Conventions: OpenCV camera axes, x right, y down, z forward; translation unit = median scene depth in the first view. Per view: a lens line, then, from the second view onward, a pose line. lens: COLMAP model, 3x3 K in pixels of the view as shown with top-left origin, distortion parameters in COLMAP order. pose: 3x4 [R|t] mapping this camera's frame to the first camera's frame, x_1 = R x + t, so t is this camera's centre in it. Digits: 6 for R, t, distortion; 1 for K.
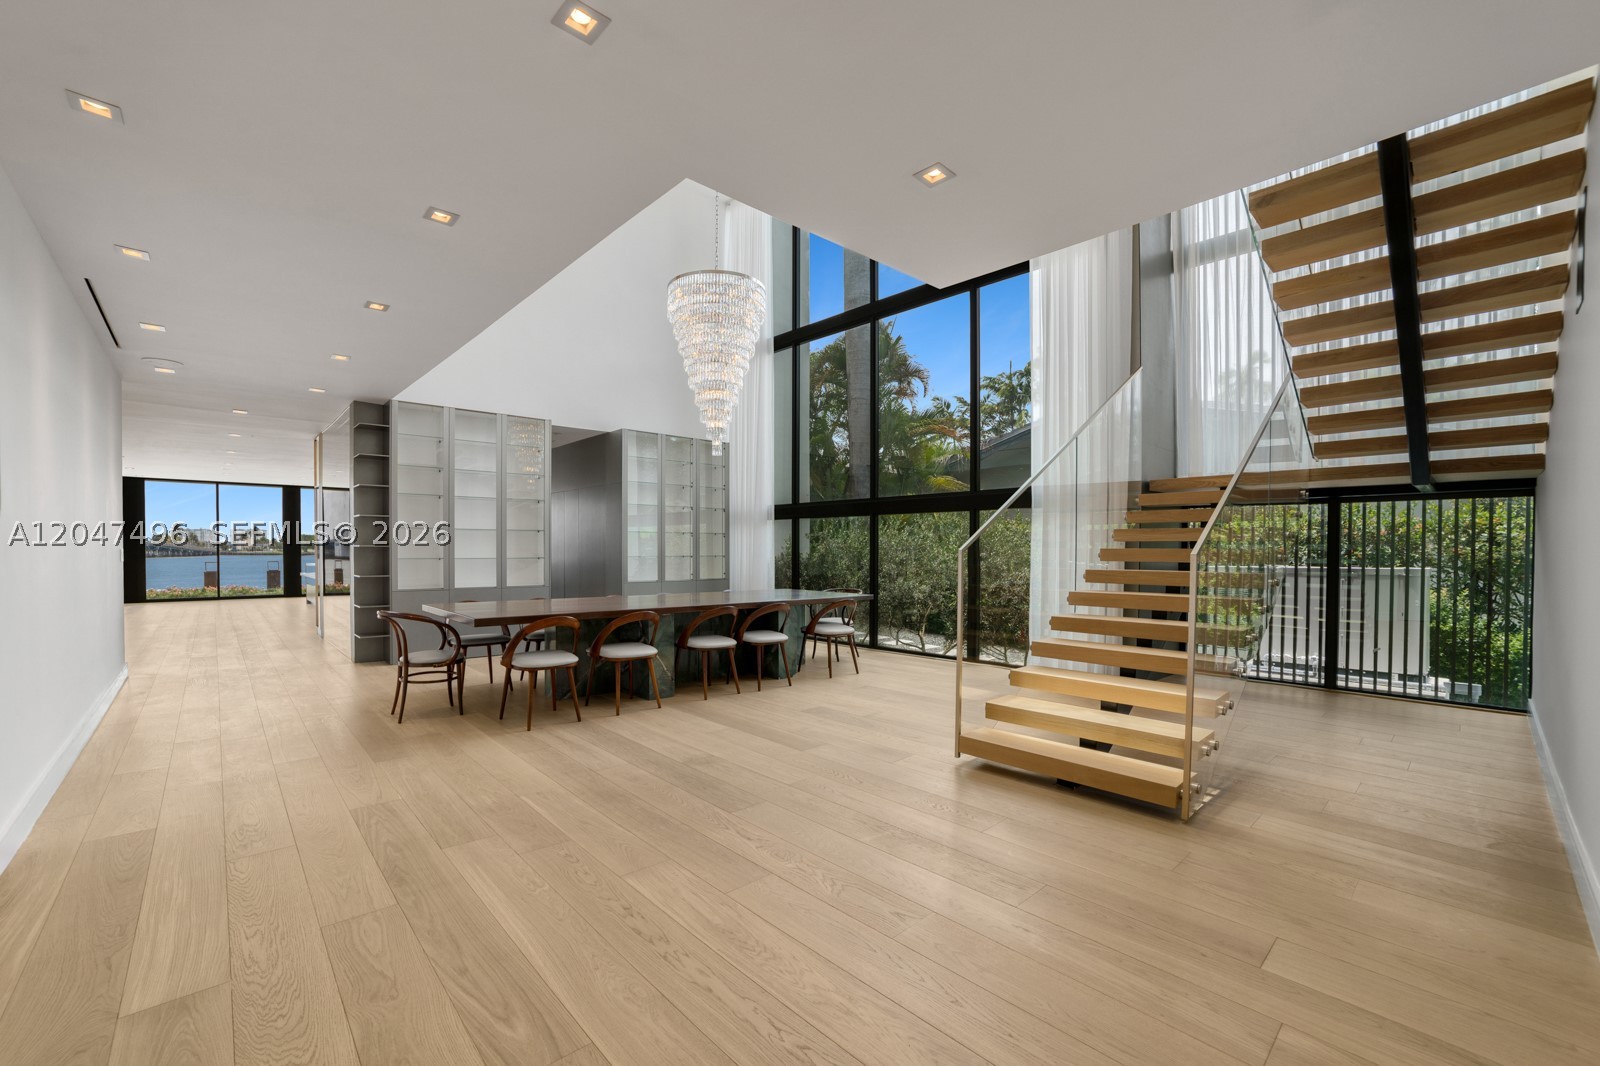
lens RADIAL K [[667.8, 0, 784.4], [0, 667.8, 549.7], [0, 0, 1]] dist [-0.060898, 0.020402]
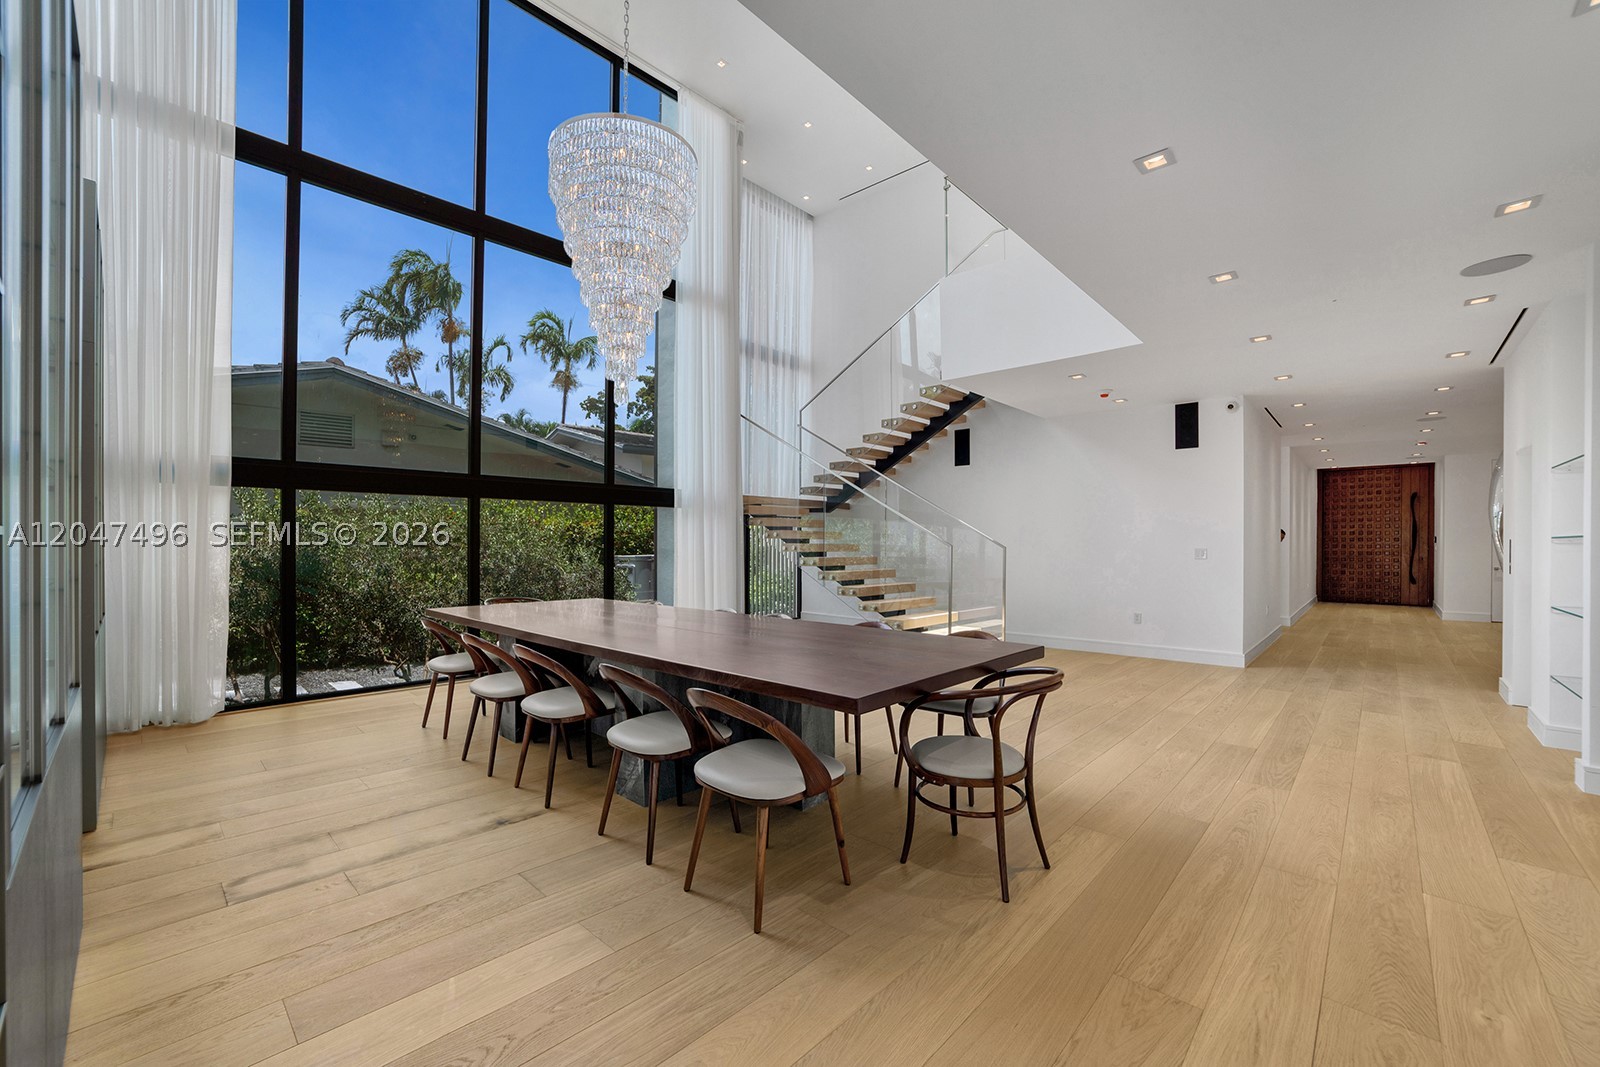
lens RADIAL K [[657.1, 0, 781.7], [0, 657.1, 542.7], [0, 0, 1]] dist [-0.056873, 0.019279]
pose [[-0.086853, -0.000464, 0.996221, -0.548082], [-0.001323, 0.999999, 0.000350, -0.002704], [-0.996220, -0.001287, -0.086853, 0.642749]]
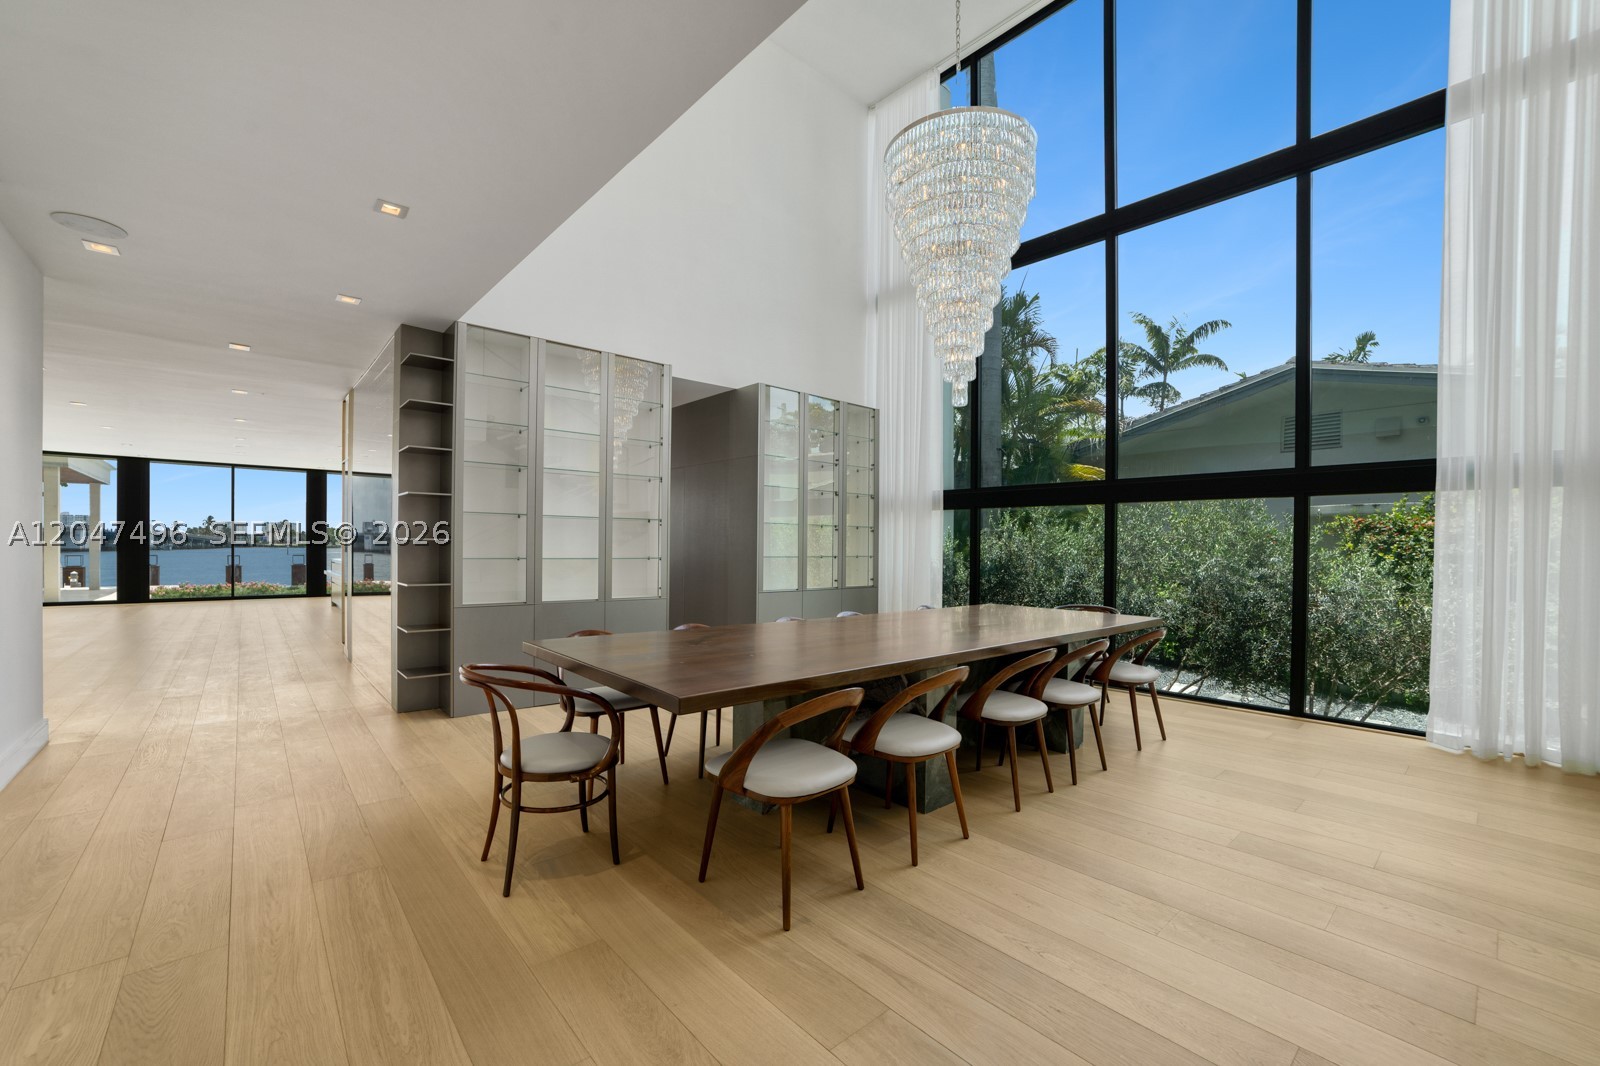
lens RADIAL K [[657.1, 0, 781.7], [0, 657.1, 542.2], [0, 0, 1]] dist [-0.056873, 0.019279]
pose [[0.999632, 0.008313, -0.025838, -0.183610], [-0.008482, 0.999943, -0.006411, -0.001297], [0.025783, 0.006628, 0.999646, 0.256257]]
